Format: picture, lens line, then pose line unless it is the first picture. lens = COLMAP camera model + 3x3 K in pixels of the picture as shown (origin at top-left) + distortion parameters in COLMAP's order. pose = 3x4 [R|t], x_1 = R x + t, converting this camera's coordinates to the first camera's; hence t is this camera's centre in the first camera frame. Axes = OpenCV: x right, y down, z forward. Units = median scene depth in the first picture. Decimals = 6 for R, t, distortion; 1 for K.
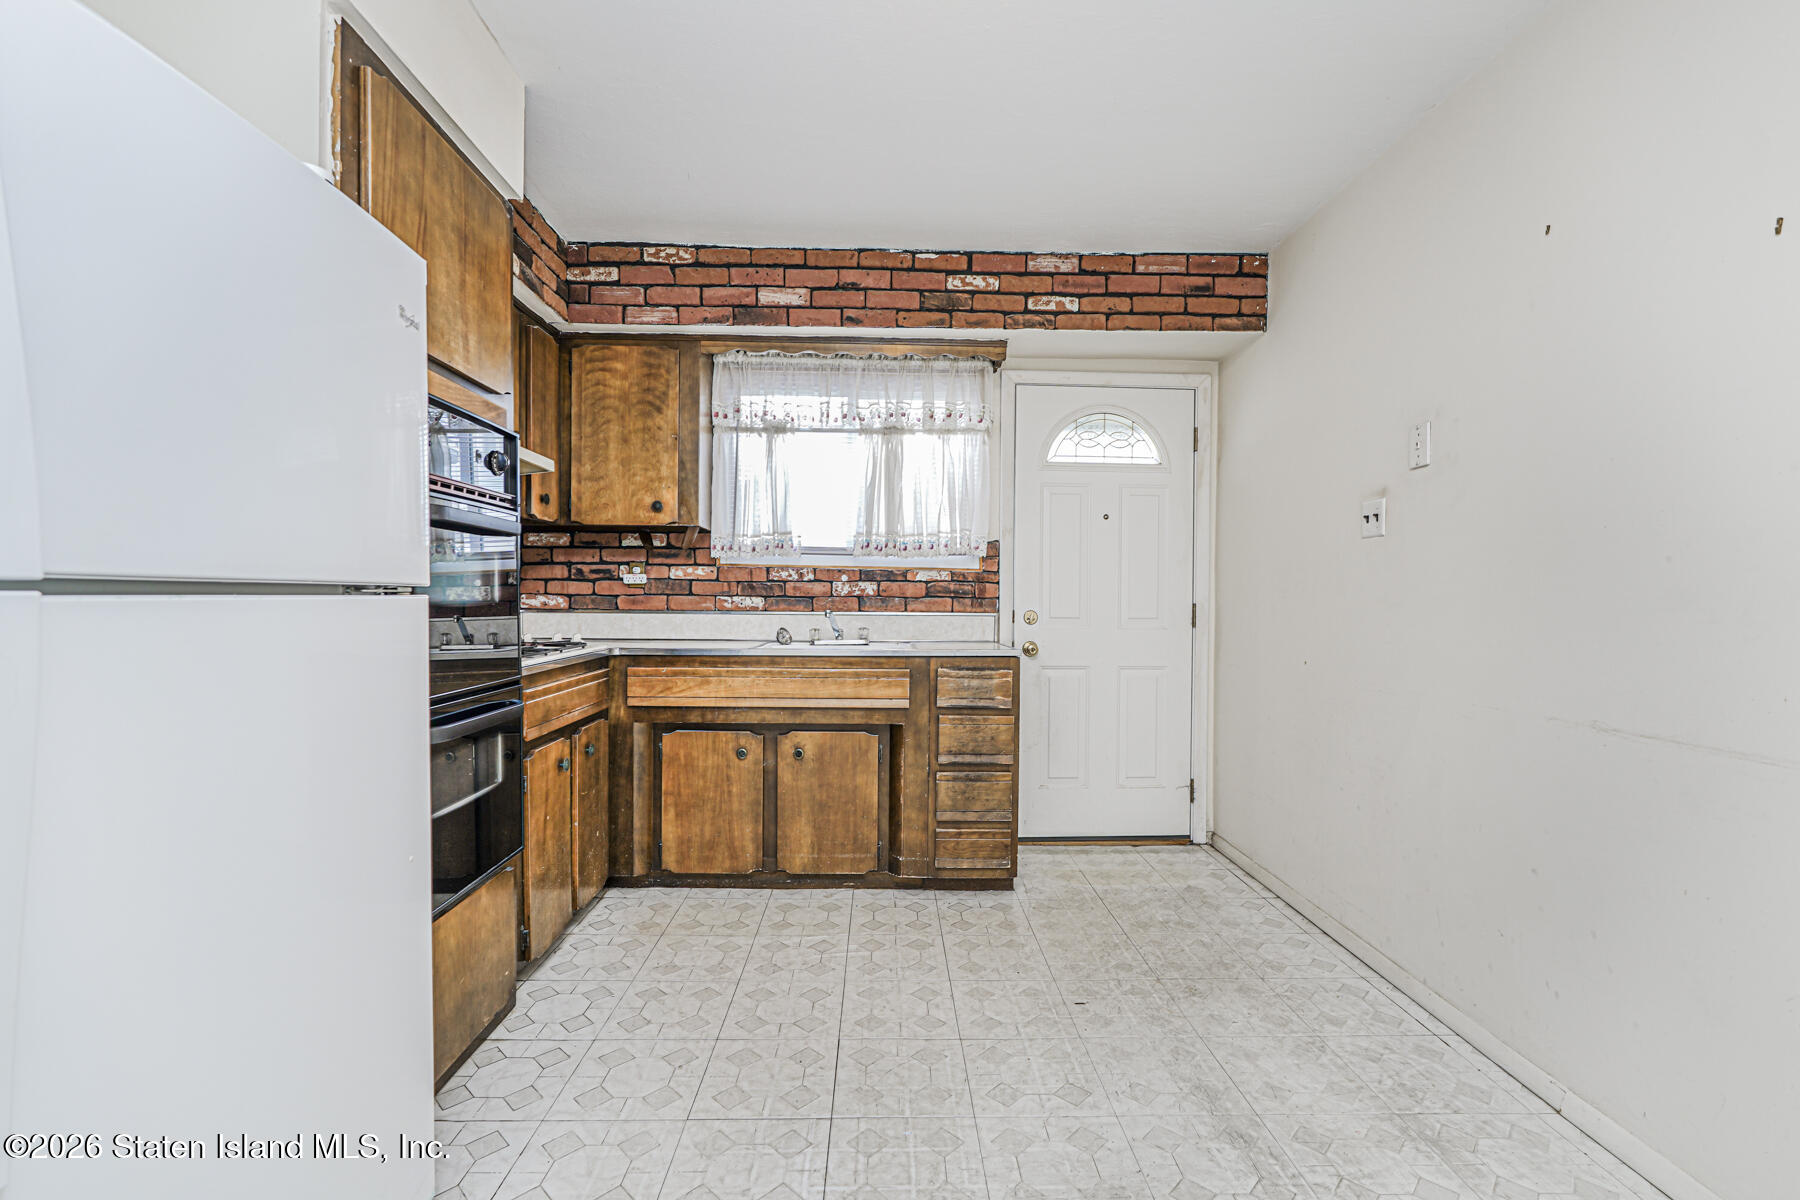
lens RADIAL K [[793.4, 0, 901.6], [0, 793.4, 601.8], [0, 0, 1]] dist [-0.015057, 0.008647]
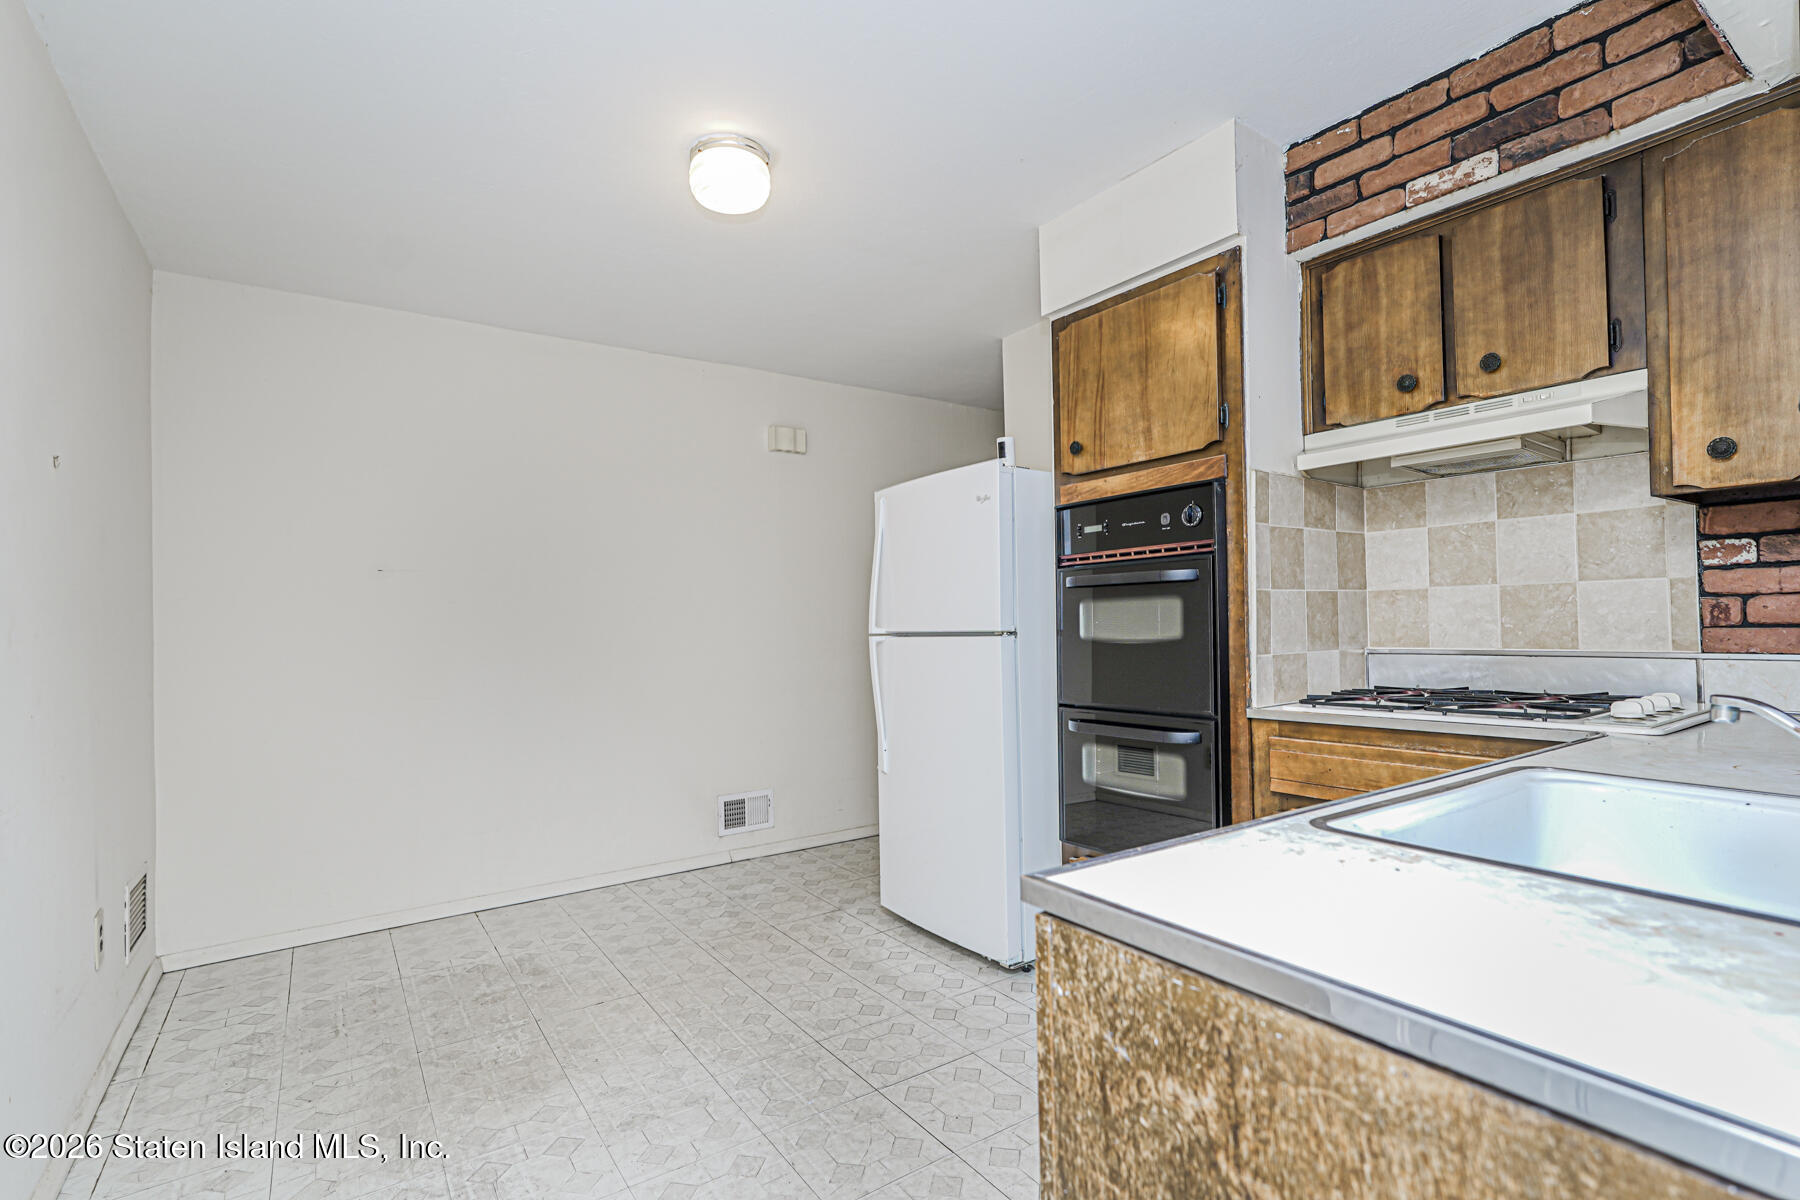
lens RADIAL K [[841.0, 0, 908.6], [0, 841.0, 610.6], [0, 0, 1]] dist [-0.000954, 0.003224]
pose [[-0.831641, 0.000374, -0.555313, 0.267833], [0.010816, 0.999821, -0.015525, -0.015685], [0.555208, -0.018918, -0.831496, 0.989404]]
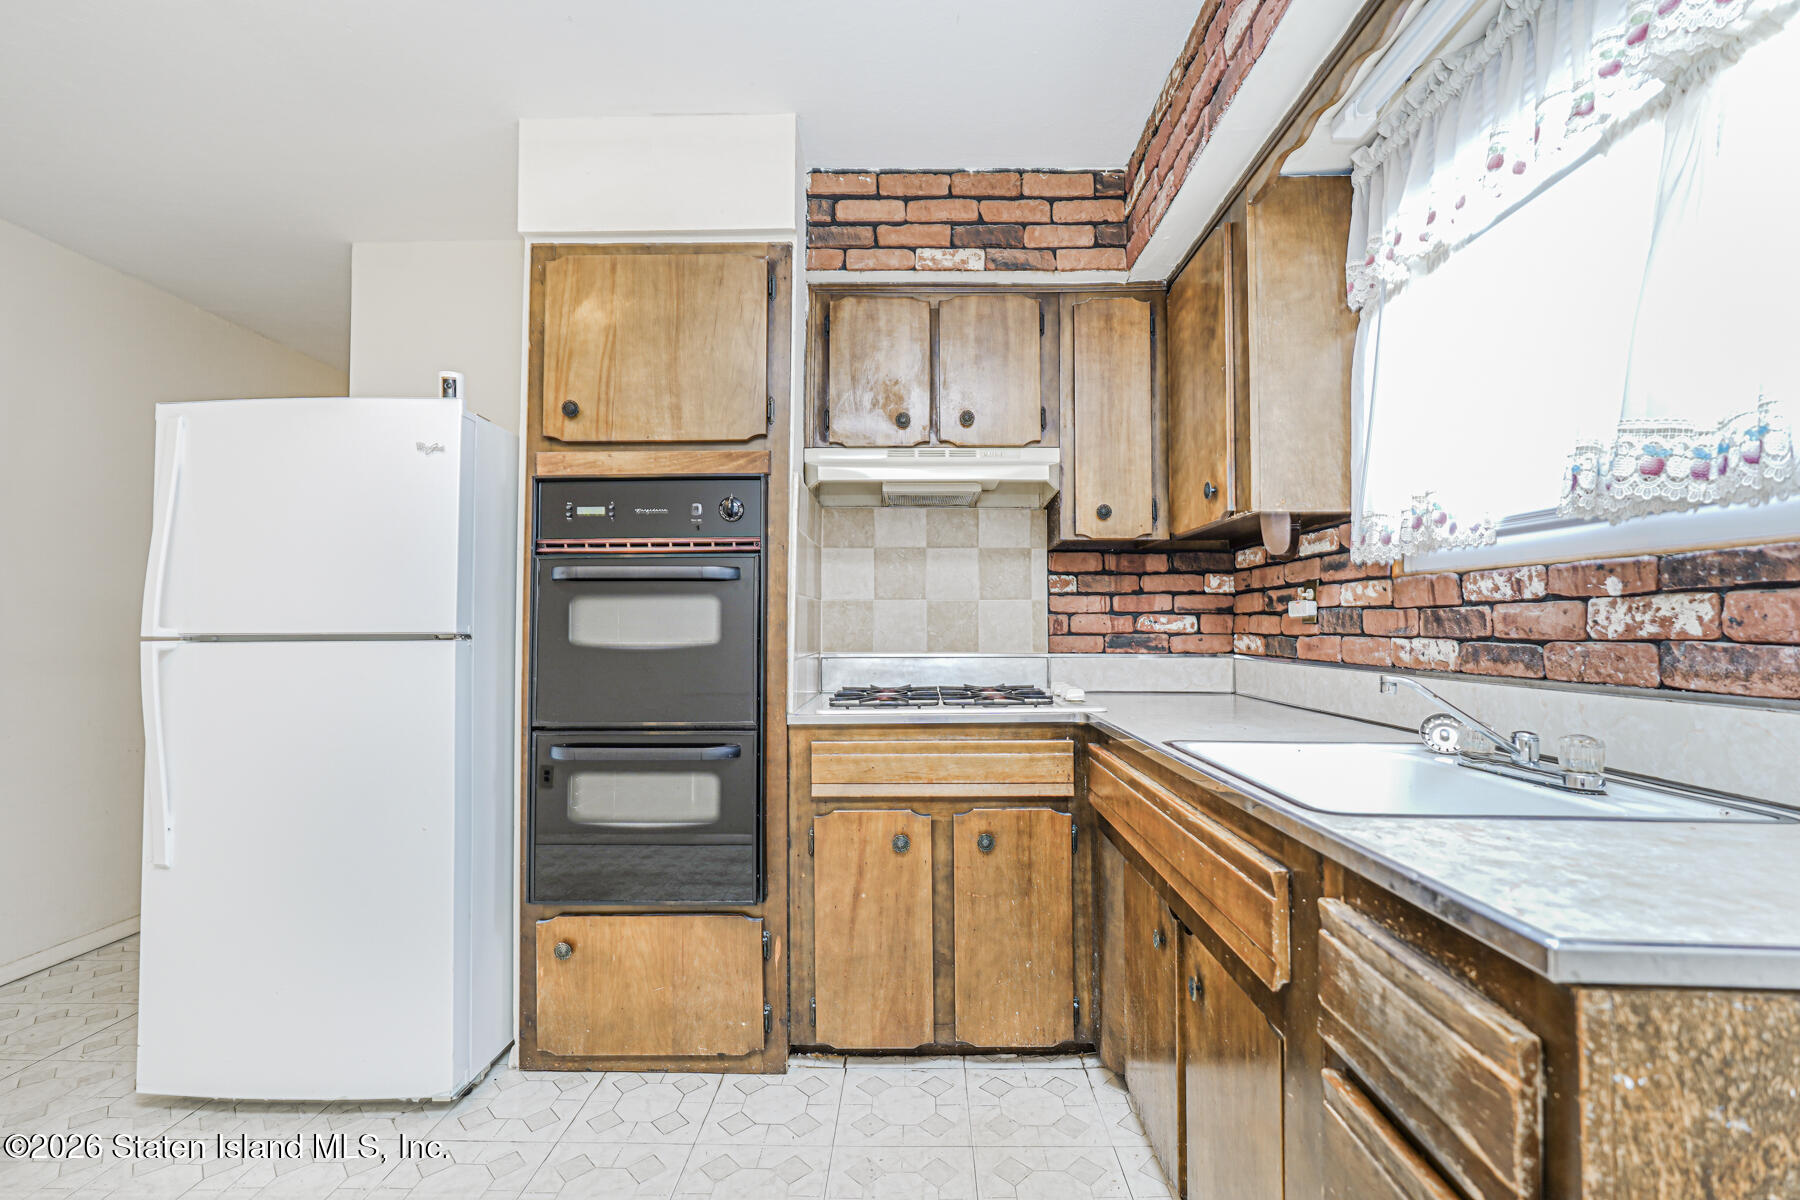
lens RADIAL K [[793.4, 0, 899.8], [0, 793.4, 605.7], [0, 0, 1]] dist [-0.015057, 0.008647]
pose [[-0.054086, -0.035180, -0.997916, 0.279940], [-0.003443, 0.999380, -0.035045, -0.009007], [0.998530, 0.001540, -0.054174, 0.716230]]
